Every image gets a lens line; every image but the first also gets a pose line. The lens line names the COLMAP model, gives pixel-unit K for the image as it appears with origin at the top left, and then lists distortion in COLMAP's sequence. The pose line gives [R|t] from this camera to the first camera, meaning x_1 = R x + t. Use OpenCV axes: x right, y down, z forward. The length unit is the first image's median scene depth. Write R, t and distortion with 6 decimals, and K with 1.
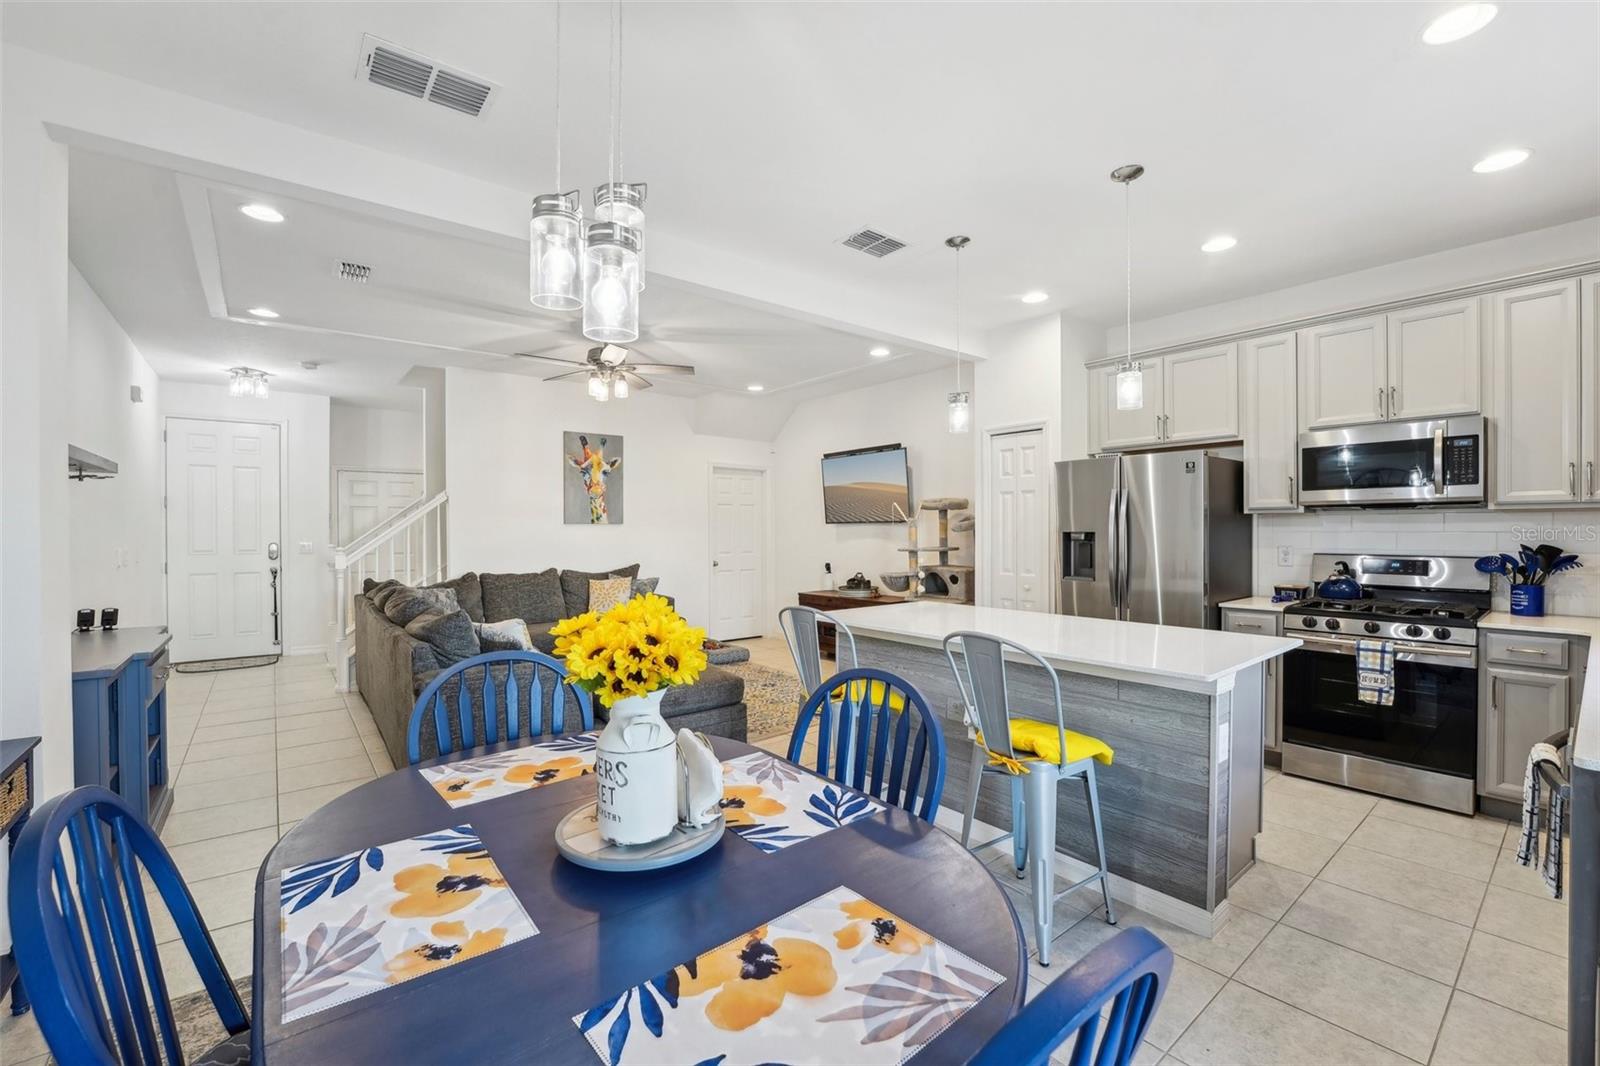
lens RADIAL K [[665.9, 0, 800.5], [0, 665.9, 533.9], [0, 0, 1]] dist [-0.029318, 0.003581]
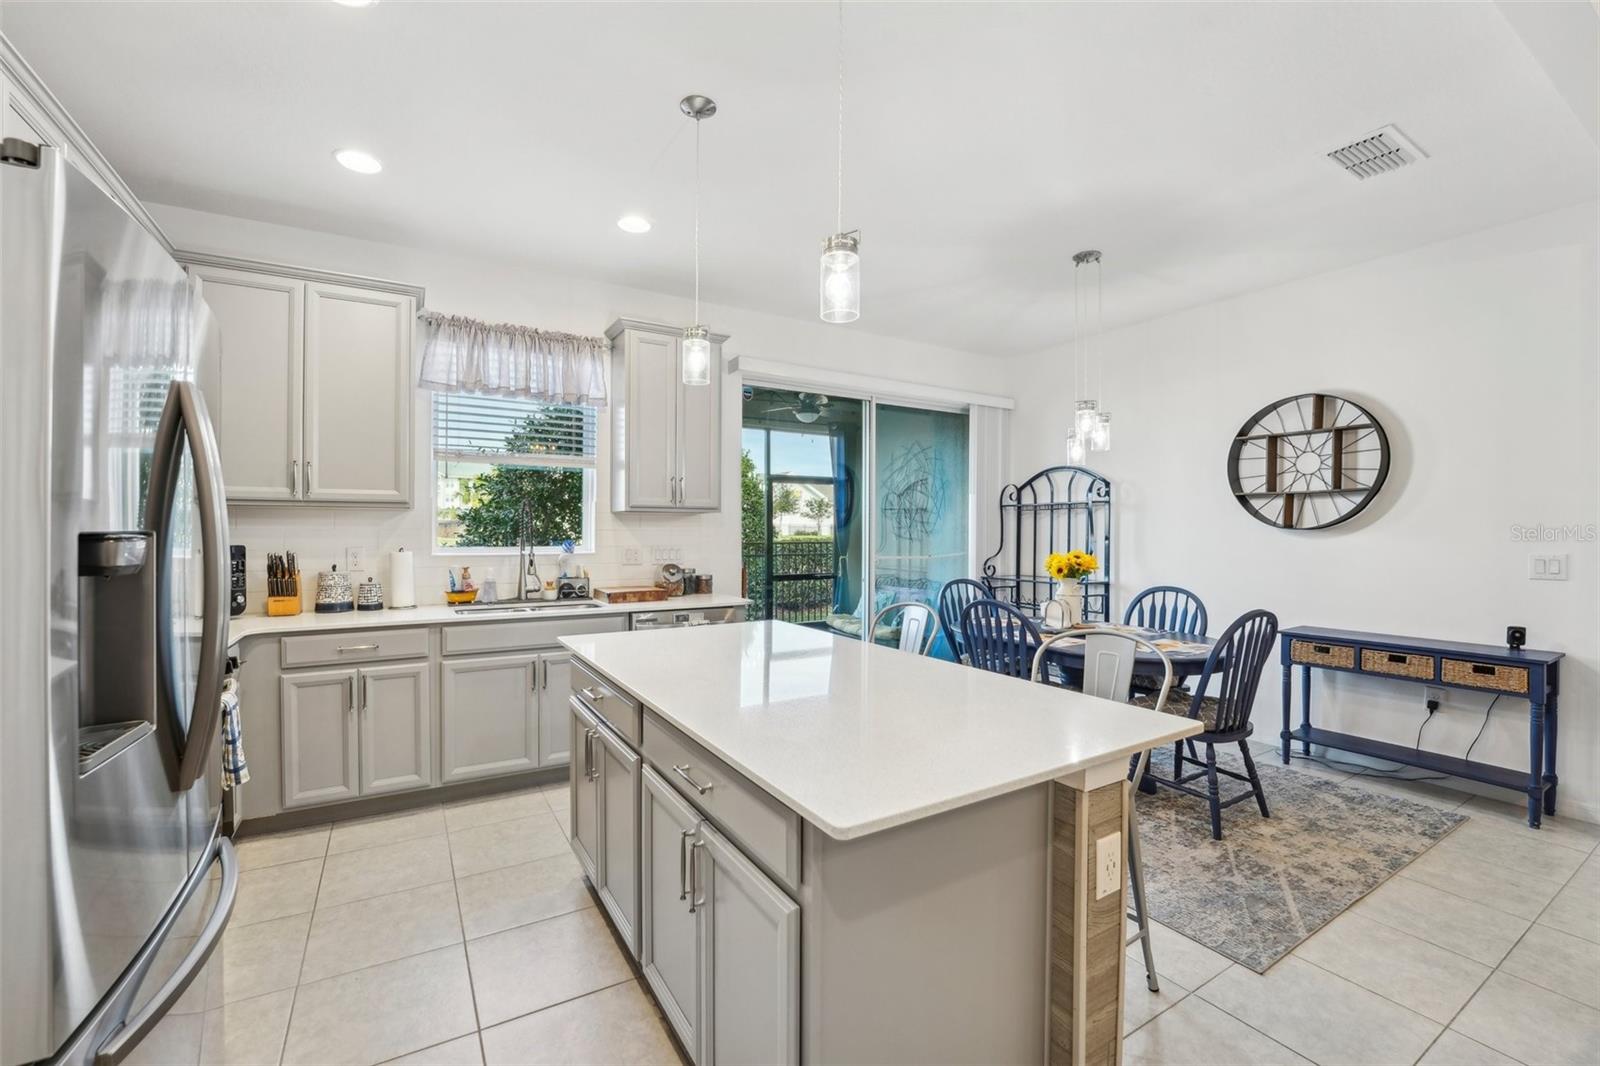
lens RADIAL K [[665.9, 0, 799.5], [0, 665.9, 535.3], [0, 0, 1]] dist [-0.029318, 0.003581]
pose [[-0.991836, -0.000974, 0.127513, 0.145482], [0.001045, 0.999875, 0.015768, -0.004538], [-0.127512, 0.015772, -0.991712, 1.043893]]
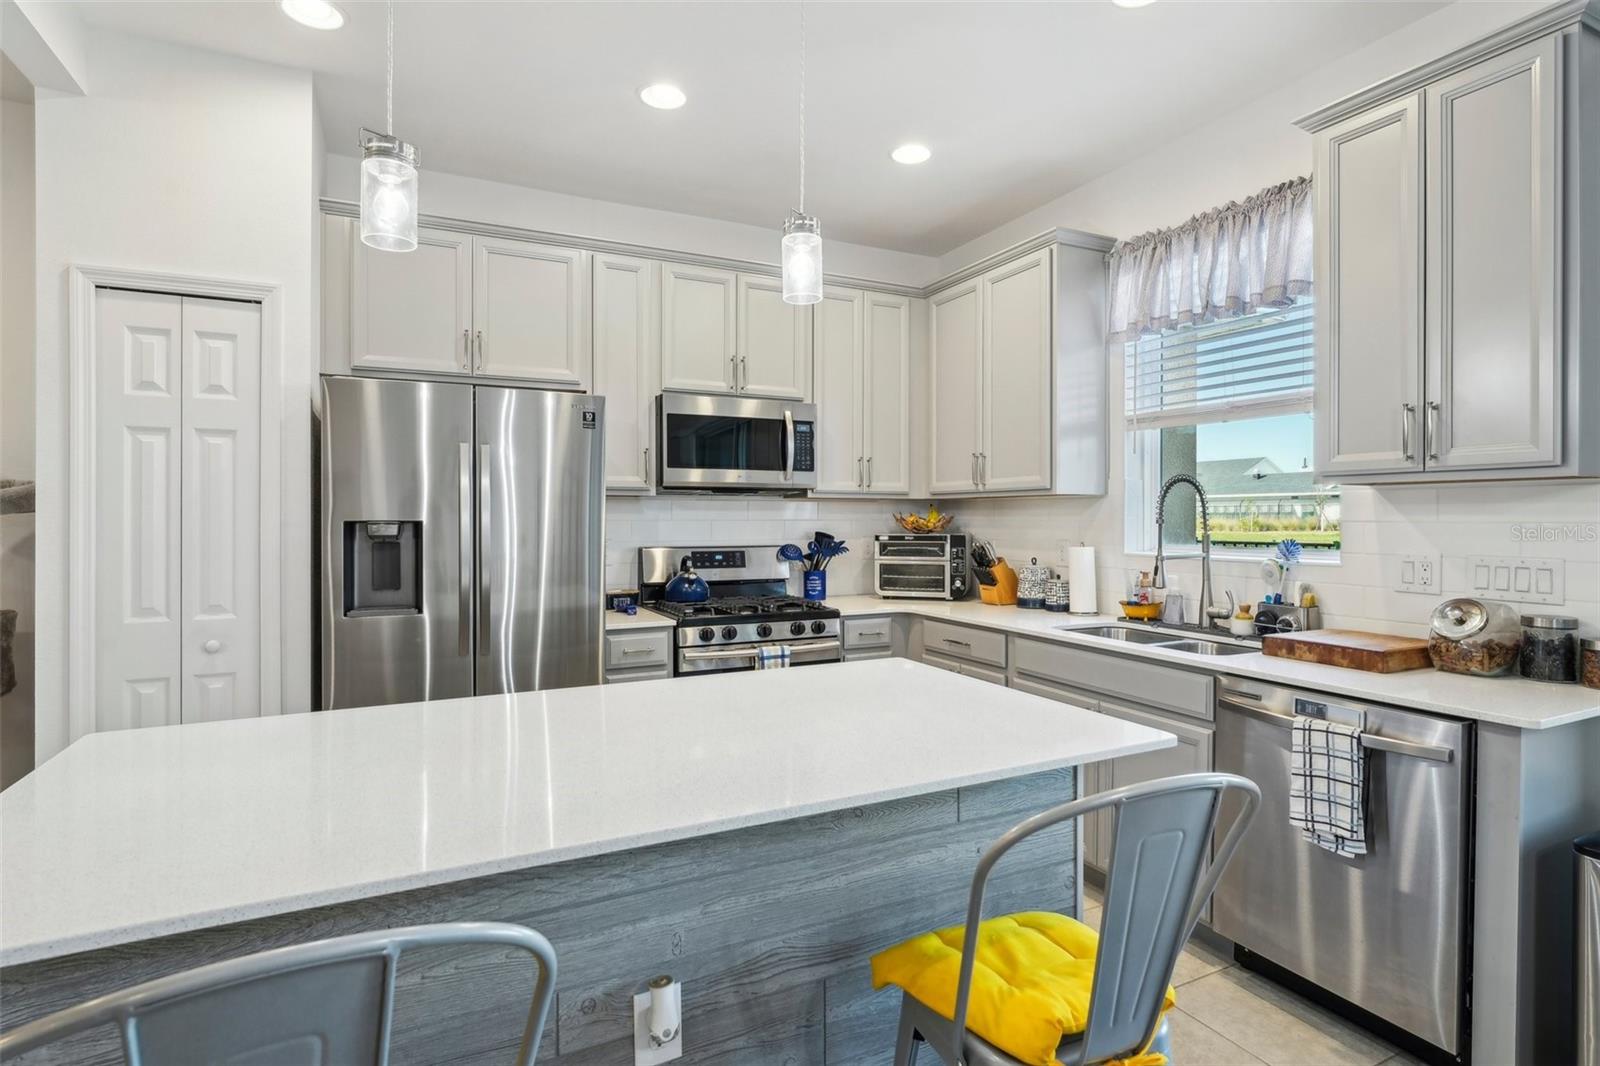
lens RADIAL K [[804.1, 0, 792.5], [0, 804.1, 524.2], [0, 0, 1]] dist [-0.001507, -0.000087]
pose [[0.214806, -0.004797, 0.976645, -0.104768], [0.006379, 0.999973, 0.003508, -0.000809], [-0.976636, 0.005476, 0.214831, 0.493432]]
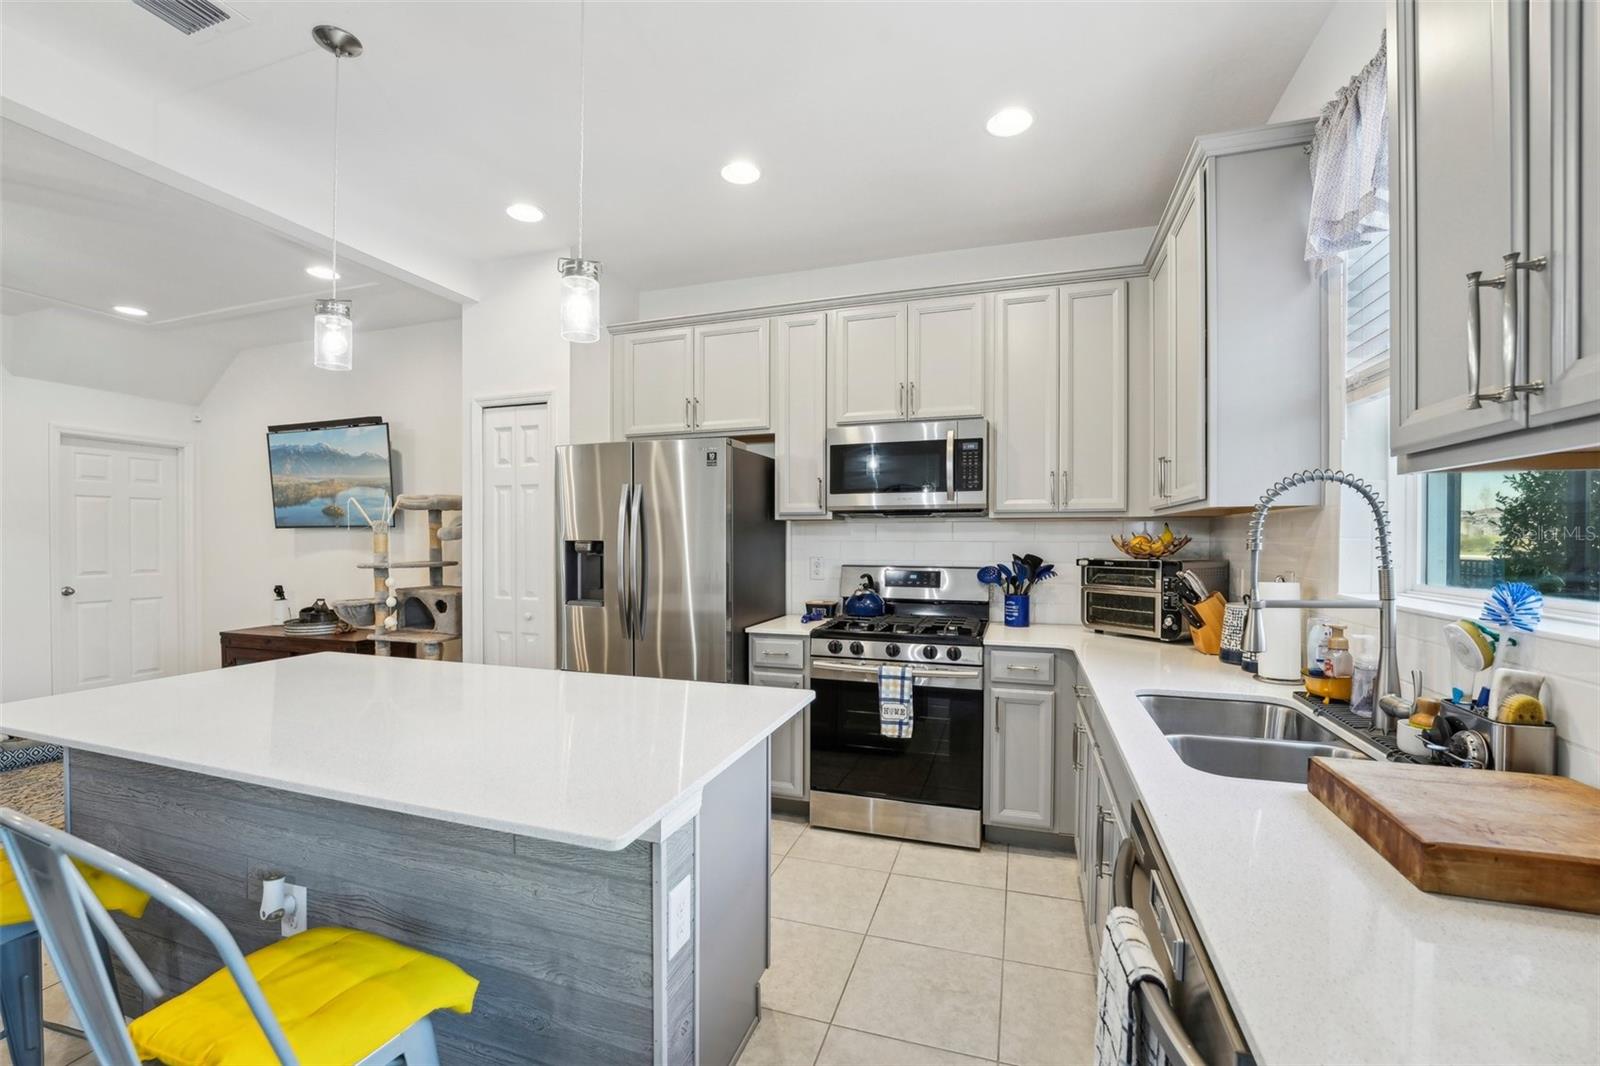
lens RADIAL K [[665.9, 0, 798.1], [0, 665.9, 545.2], [0, 0, 1]] dist [-0.029318, 0.003581]
pose [[0.840448, -0.000701, 0.541892, 0.191136], [-0.000726, 0.999997, 0.002420, 0.000106], [-0.541892, -0.002427, 0.840445, 0.213211]]
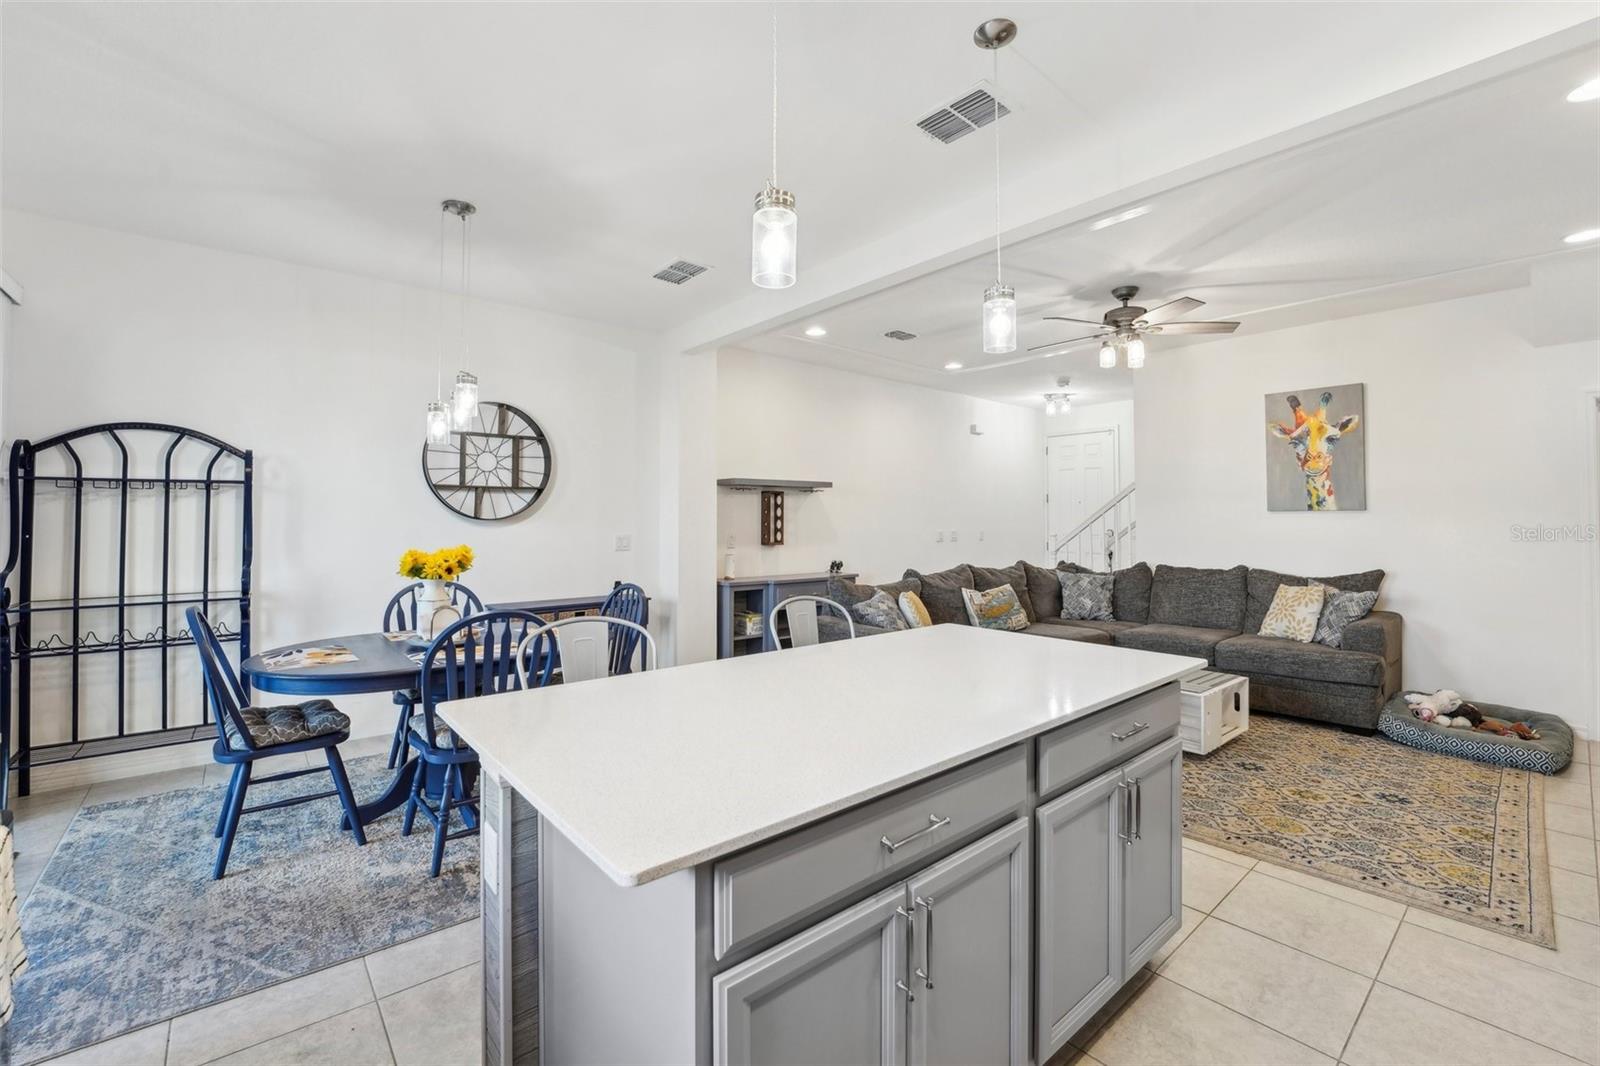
lens RADIAL K [[665.9, 0, 787.5], [0, 665.9, 505.5], [0, 0, 1]] dist [-0.029318, 0.003581]
pose [[0.021953, -0.017764, -0.999601, 0.575295], [-0.008144, 0.999806, -0.017946, -0.004654], [0.999726, 0.008535, 0.021804, 0.569199]]
